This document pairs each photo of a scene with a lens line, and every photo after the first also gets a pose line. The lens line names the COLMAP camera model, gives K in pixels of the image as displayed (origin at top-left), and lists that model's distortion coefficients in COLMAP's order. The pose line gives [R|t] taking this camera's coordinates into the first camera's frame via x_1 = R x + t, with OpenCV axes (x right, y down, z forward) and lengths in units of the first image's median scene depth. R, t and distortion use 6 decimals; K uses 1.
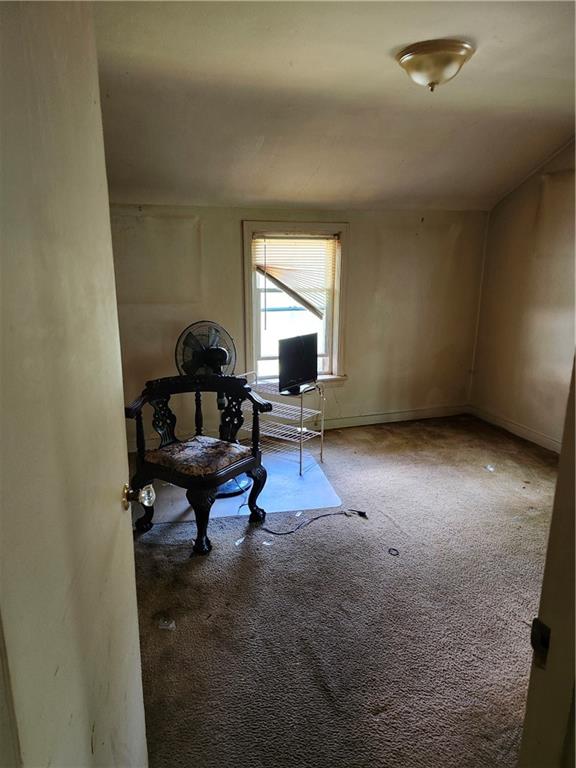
lens RADIAL K [[520.5, 0, 290.8], [0, 520.5, 384.0], [0, 0, 1]] dist [0.126347, -0.175011]
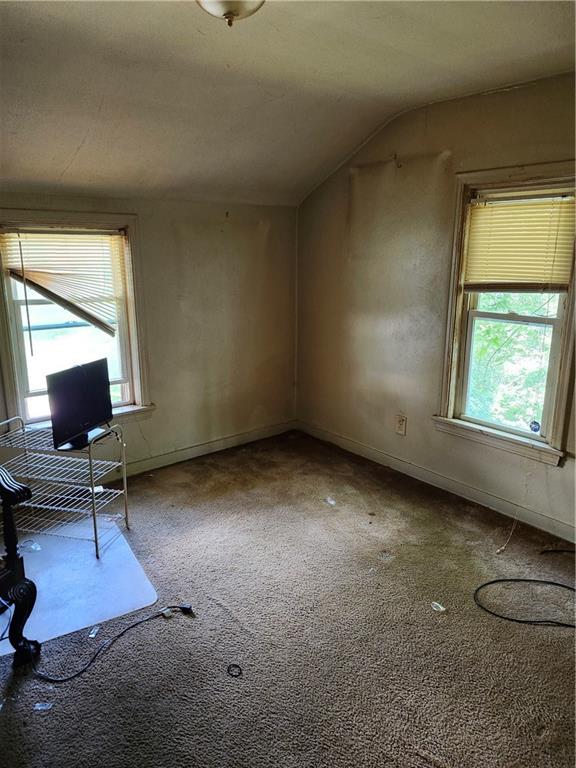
lens RADIAL K [[524.2, 0, 290.7], [0, 524.2, 380.1], [0, 0, 1]] dist [0.071015, -0.084089]
pose [[0.936492, -0.087045, 0.339715, 0.035848], [0.088718, 0.996000, 0.010634, -0.048216], [-0.339282, 0.020180, 0.940468, 0.186820]]
